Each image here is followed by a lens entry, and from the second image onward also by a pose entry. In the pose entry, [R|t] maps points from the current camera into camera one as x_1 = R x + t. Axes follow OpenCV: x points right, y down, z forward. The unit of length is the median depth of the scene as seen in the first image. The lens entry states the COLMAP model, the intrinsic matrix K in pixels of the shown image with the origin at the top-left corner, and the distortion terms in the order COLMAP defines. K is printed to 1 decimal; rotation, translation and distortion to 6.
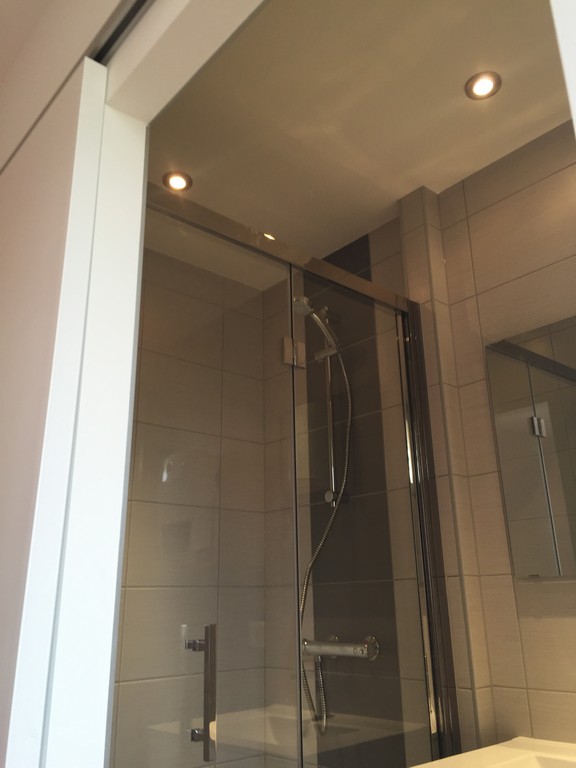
lens RADIAL K [[660.1, 0, 288.0], [0, 660.1, 384.0], [0, 0, 1]] dist [0.015191, 0.009704]
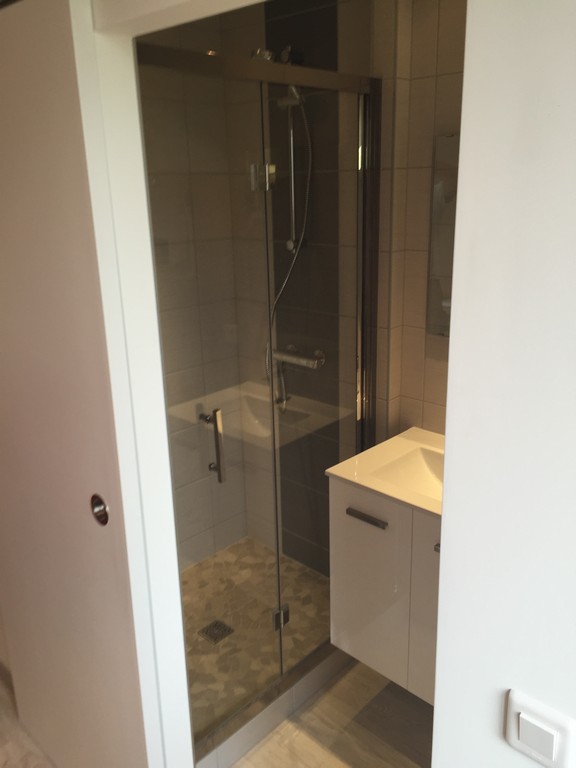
lens RADIAL K [[637.6, 0, 288.0], [0, 637.6, 384.0], [0, 0, 1]] dist [-0.002284, -0.002373]
pose [[0.996336, -0.033956, 0.078495, -0.043622], [-0.020775, 0.794230, 0.607262, -0.356101], [-0.082963, -0.606668, 0.790614, -0.068683]]
